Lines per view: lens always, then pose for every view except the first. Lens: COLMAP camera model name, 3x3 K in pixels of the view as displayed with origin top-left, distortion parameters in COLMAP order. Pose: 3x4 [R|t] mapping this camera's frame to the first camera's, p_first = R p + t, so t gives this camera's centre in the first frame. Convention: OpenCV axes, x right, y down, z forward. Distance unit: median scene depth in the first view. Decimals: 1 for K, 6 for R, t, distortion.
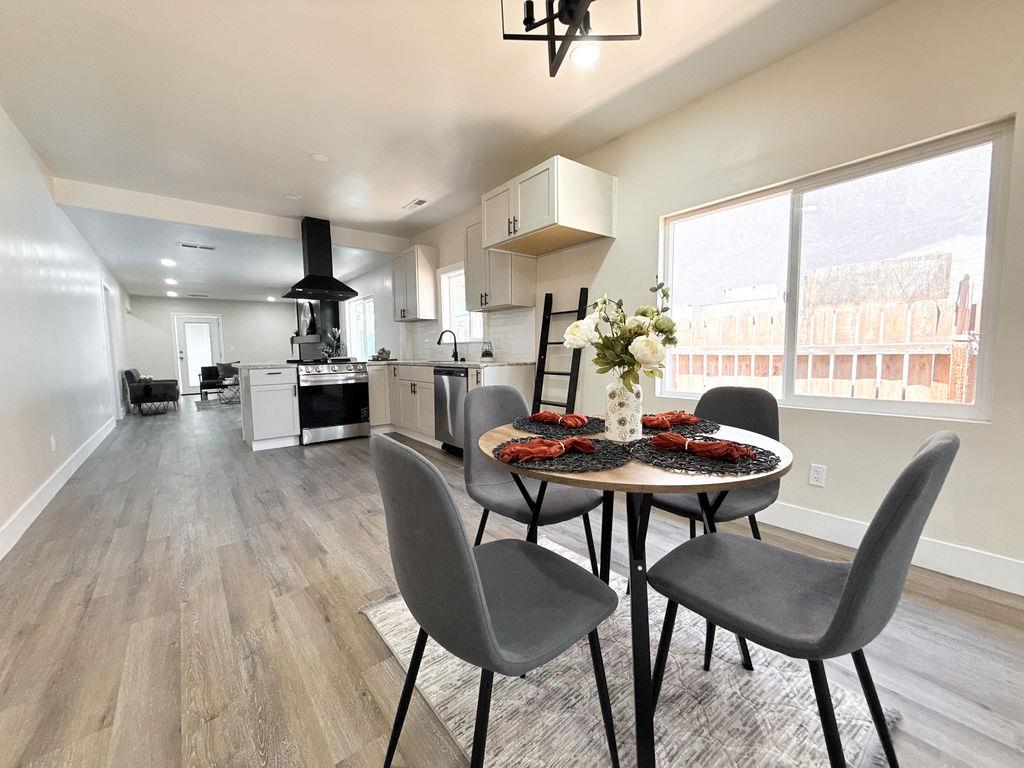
lens RADIAL K [[407.2, 0, 508.6], [0, 407.2, 383.1], [0, 0, 1]] dist [-0.001236, 0.000599]
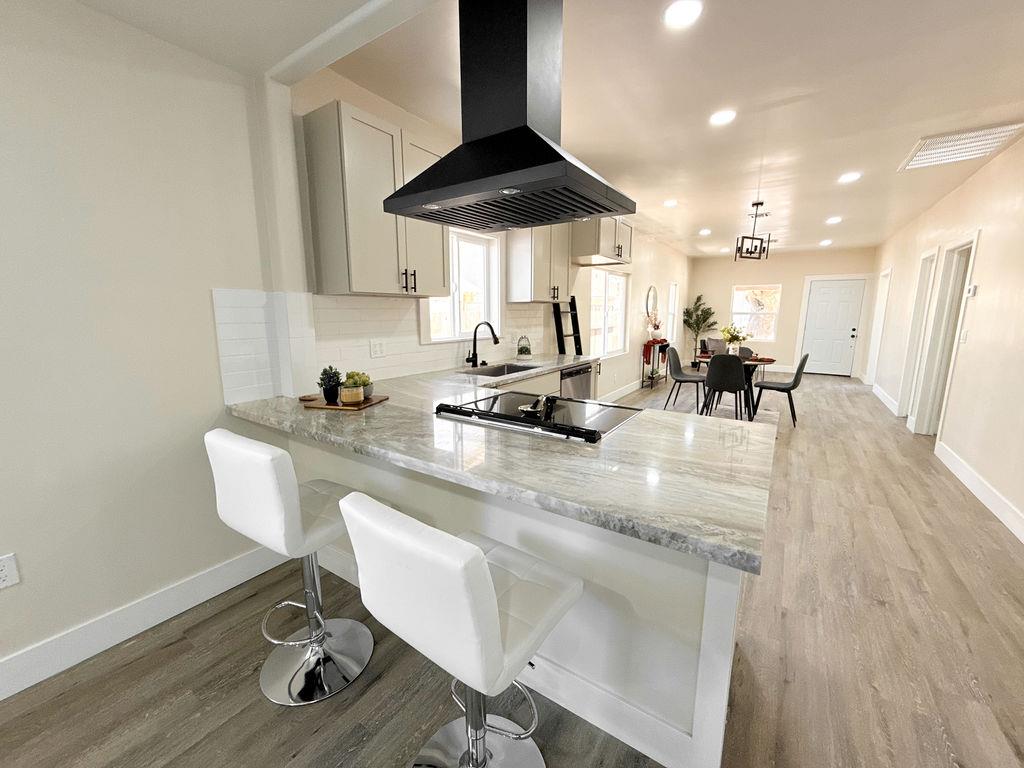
lens RADIAL K [[413.7, 0, 508.3], [0, 413.7, 383.3], [0, 0, 1]] dist [-0.001139, -0.000062]
pose [[-0.289225, -0.148240, 0.945713, -1.029498], [0.080523, 0.980668, 0.178346, -0.187748], [-0.953868, 0.127734, -0.271697, 1.465112]]
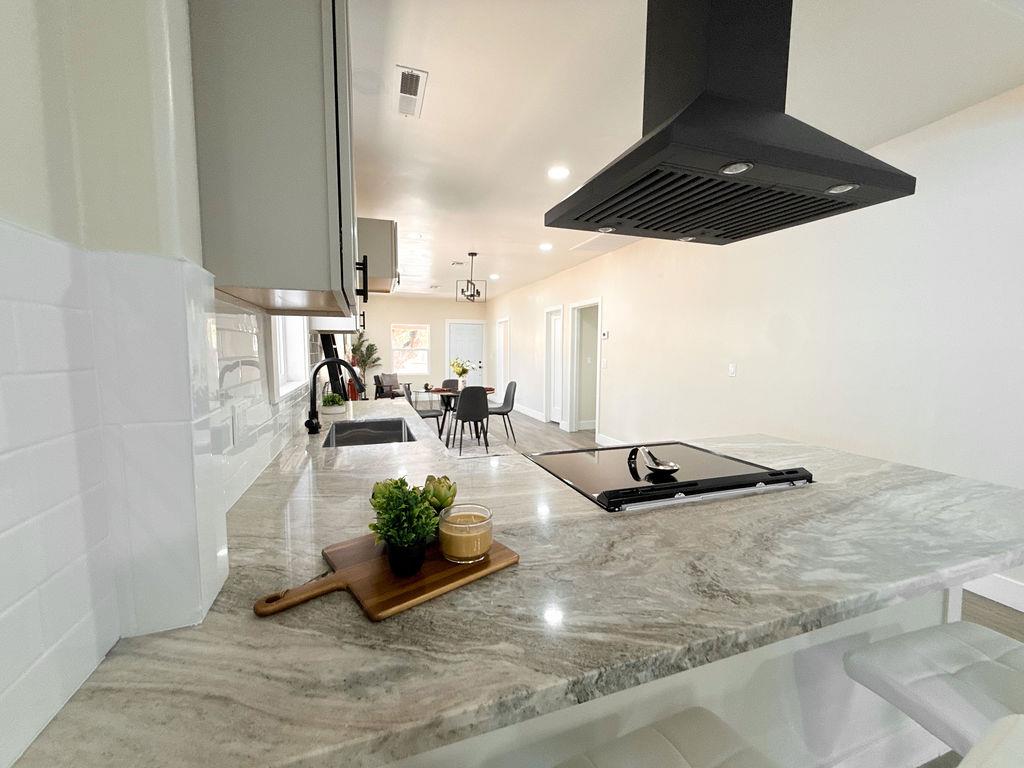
lens RADIAL K [[412.0, 0, 508.5], [0, 412.0, 382.9], [0, 0, 1]] dist [-0.000835, 0.000124]
pose [[-0.940512, -0.013767, 0.339481, -0.585515], [0.039609, 0.987923, 0.149800, -0.204820], [-0.337443, 0.154335, -0.928608, 1.688344]]
